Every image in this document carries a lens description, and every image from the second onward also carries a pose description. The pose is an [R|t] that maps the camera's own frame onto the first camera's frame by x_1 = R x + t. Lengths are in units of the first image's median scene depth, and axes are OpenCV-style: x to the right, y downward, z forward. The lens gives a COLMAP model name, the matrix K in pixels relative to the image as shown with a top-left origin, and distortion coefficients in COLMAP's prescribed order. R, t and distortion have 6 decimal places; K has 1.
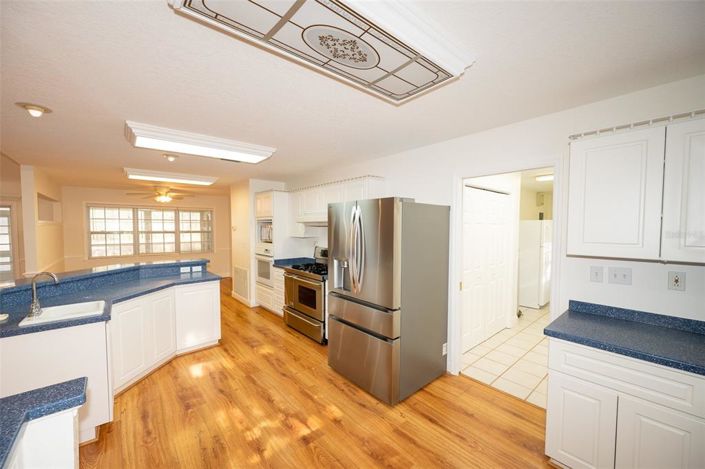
lens RADIAL K [[282.2, 0, 352.5], [0, 282.2, 234.5], [0, 0, 1]] dist [-0.000422, -0.000152]
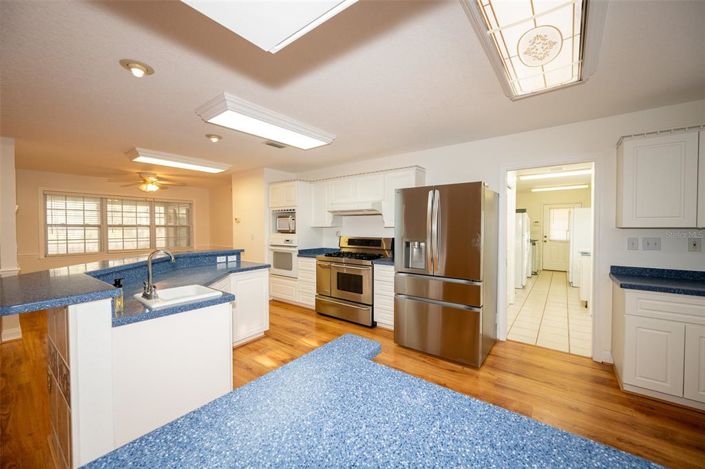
lens RADIAL K [[278.9, 0, 351.9], [0, 278.9, 229.2], [0, 0, 1]] dist [-0.000368, 0.000035]
pose [[0.977512, -0.002809, 0.210862, -0.357630], [0.007787, 0.999710, -0.022781, 0.048881], [-0.210737, 0.023911, 0.977250, 0.006907]]
